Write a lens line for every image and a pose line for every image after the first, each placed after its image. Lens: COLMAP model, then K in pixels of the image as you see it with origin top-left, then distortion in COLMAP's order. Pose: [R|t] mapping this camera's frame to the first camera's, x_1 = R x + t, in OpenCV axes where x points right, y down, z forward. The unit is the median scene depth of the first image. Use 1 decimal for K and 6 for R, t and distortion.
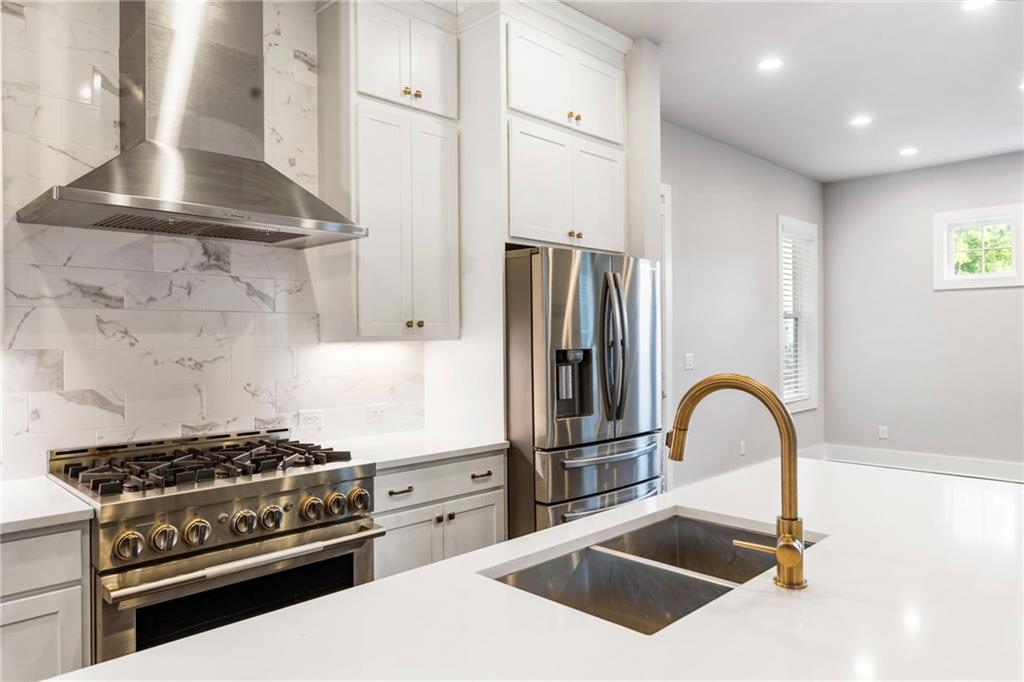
lens RADIAL K [[683.0, 0, 510.7], [0, 683.0, 343.6], [0, 0, 1]] dist [-0.000136, -0.002427]
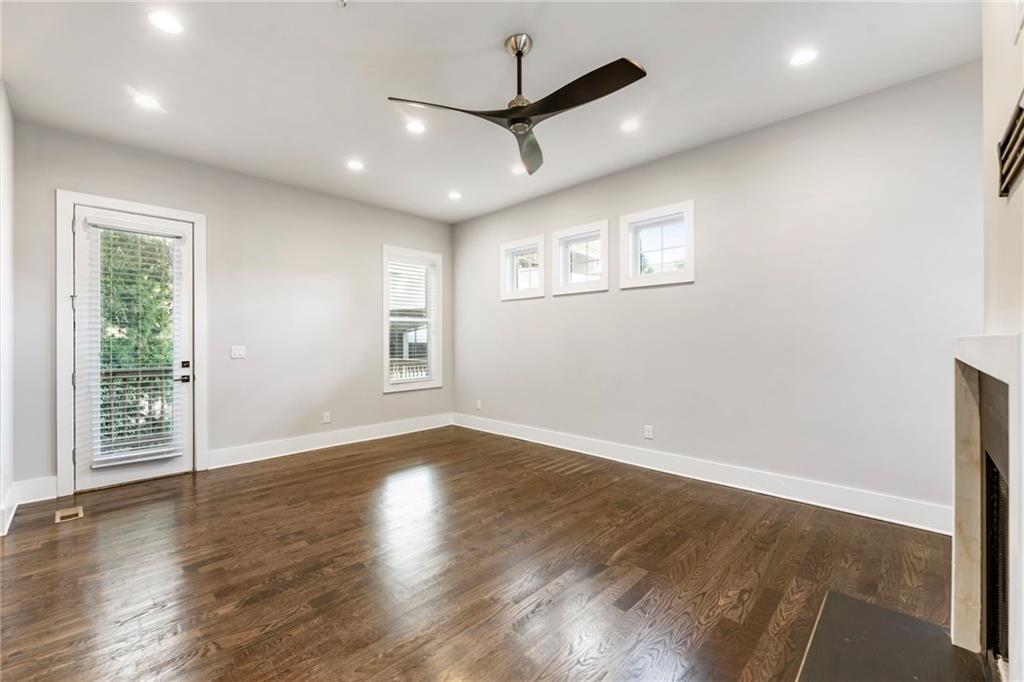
lens RADIAL K [[411.8, 0, 506.1], [0, 411.8, 340.8], [0, 0, 1]] dist [0.000674, 0.000009]
pose [[0.999978, 0.005153, -0.004106, 0.634704], [-0.005178, 0.999968, -0.006139, 0.006144], [0.004075, 0.006160, 0.999973, 0.183146]]
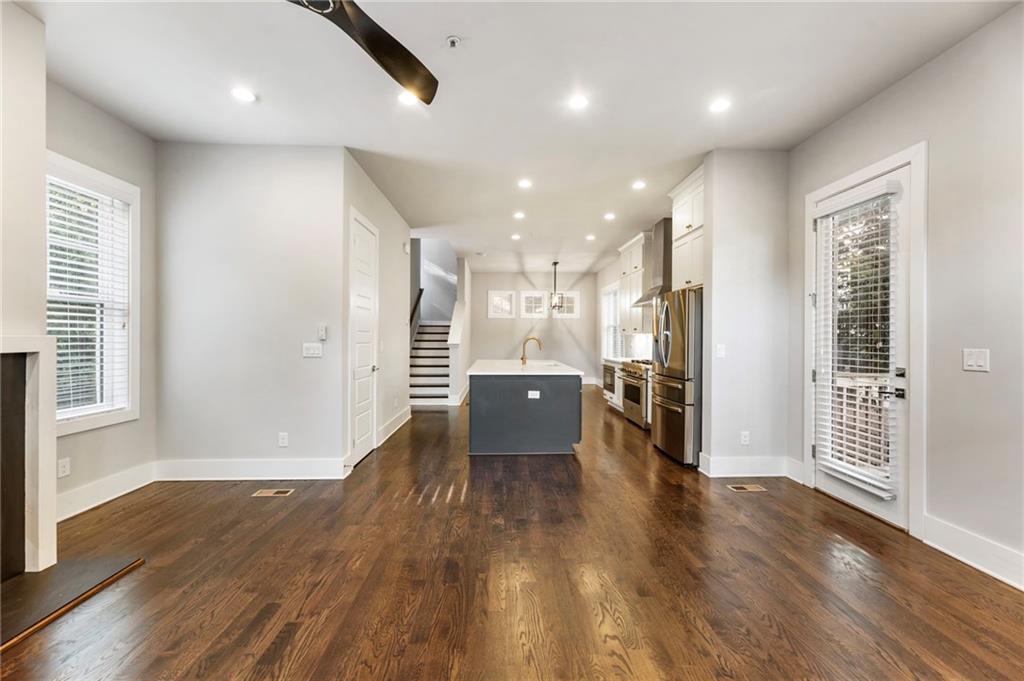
lens RADIAL K [[411.8, 0, 512.4], [0, 411.8, 338.7], [0, 0, 1]] dist [0.000674, 0.000009]
pose [[-0.682289, 0.007022, -0.731049, 0.736297], [-0.004128, 0.999901, 0.013457, 0.000966], [0.731071, 0.012199, -0.682193, 0.770592]]
